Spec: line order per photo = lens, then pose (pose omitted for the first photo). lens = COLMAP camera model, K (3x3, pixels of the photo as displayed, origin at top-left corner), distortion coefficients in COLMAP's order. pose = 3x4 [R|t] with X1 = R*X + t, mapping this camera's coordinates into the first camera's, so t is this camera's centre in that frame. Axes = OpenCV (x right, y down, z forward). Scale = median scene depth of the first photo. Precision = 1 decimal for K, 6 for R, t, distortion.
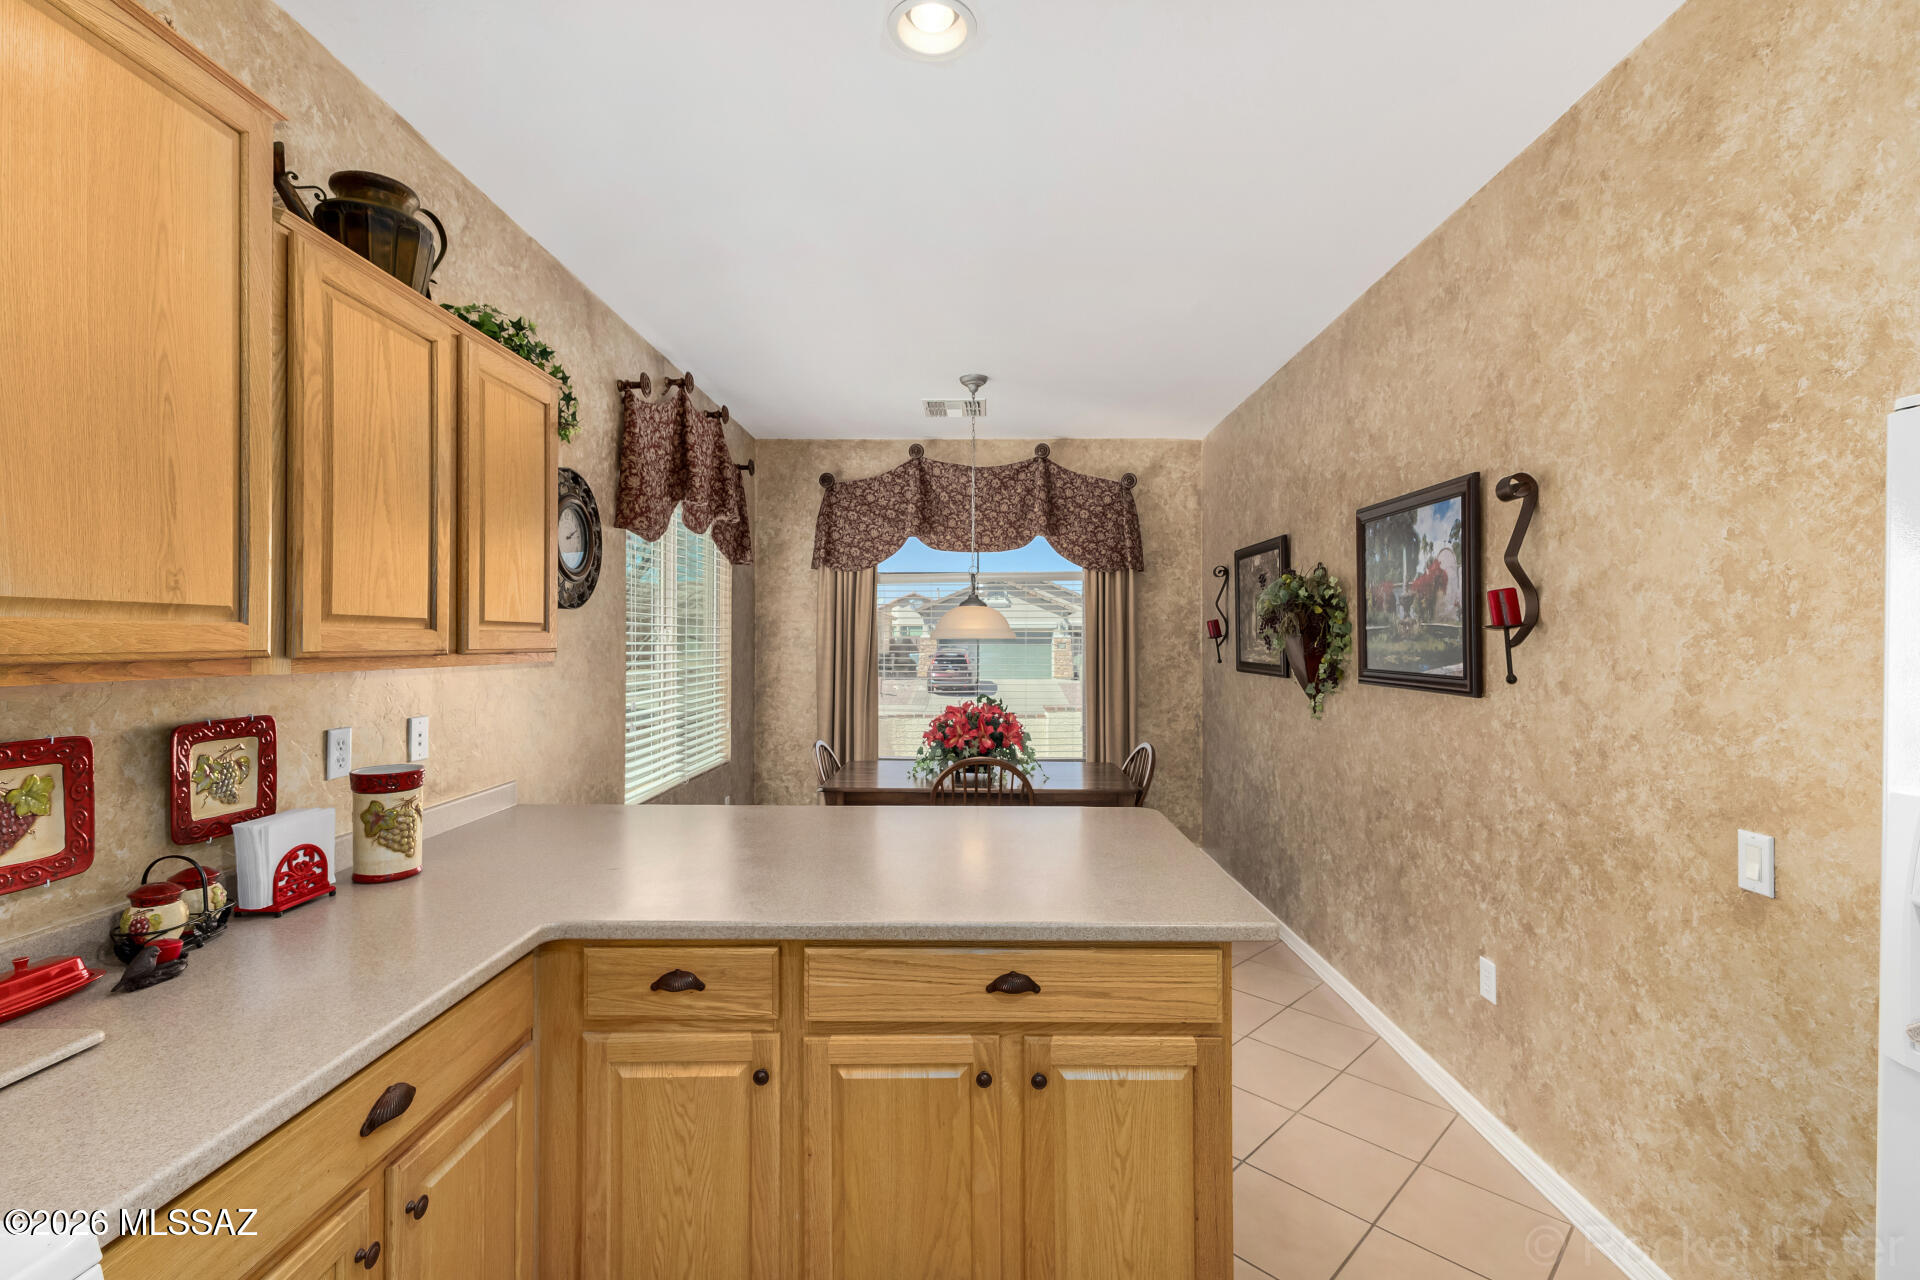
lens RADIAL K [[830.4, 0, 960.2], [0, 830.4, 639.8], [0, 0, 1]] dist [0.012770, -0.002947]
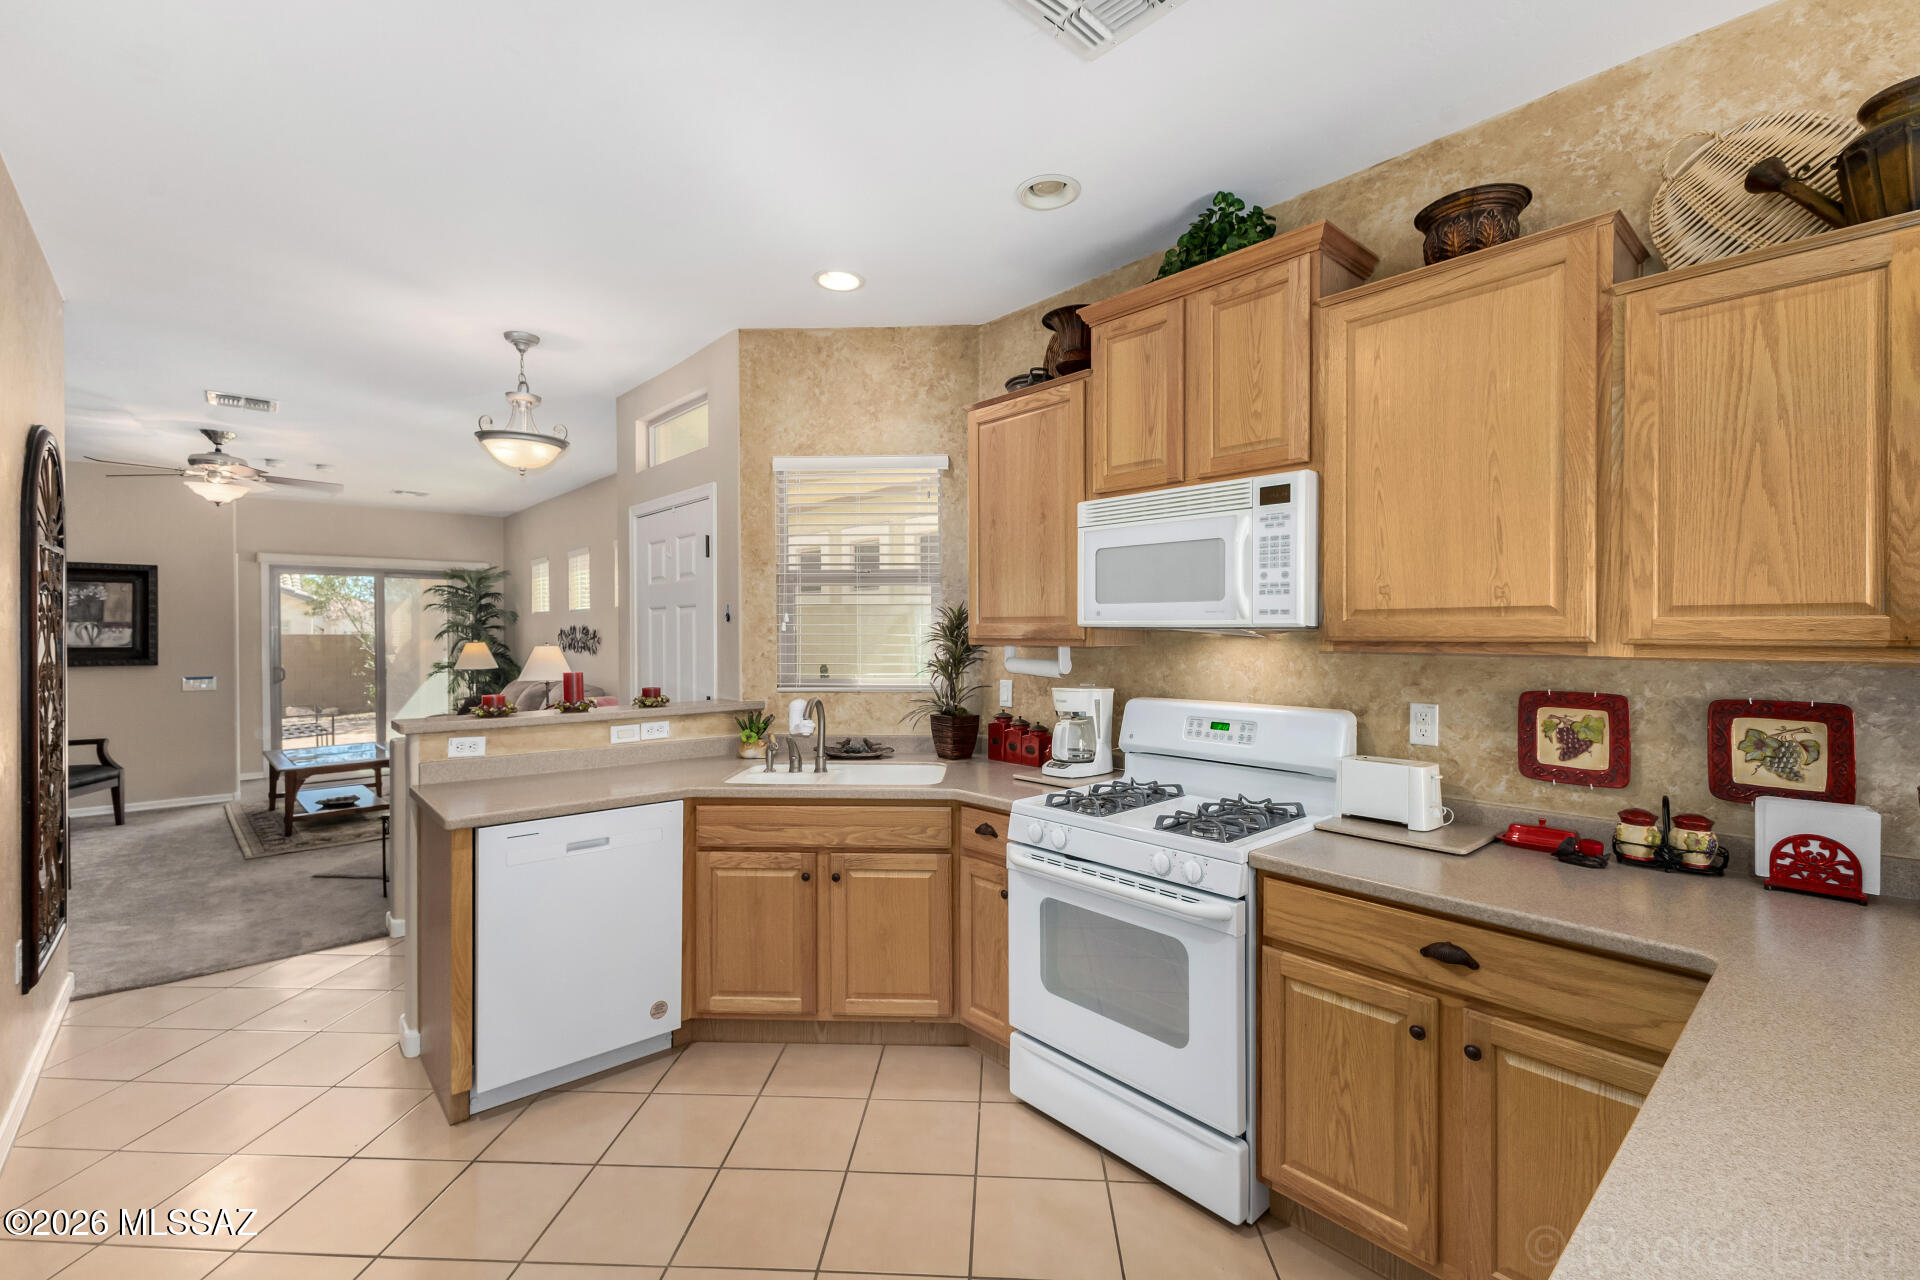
lens RADIAL K [[830.4, 0, 955.7], [0, 830.4, 633.6], [0, 0, 1]] dist [0.012770, -0.002947]
pose [[-0.740305, 0.002007, -0.672268, 0.247344], [0.001476, 0.999998, 0.001361, 0.001318], [0.672270, 0.000015, -0.740306, 0.407713]]
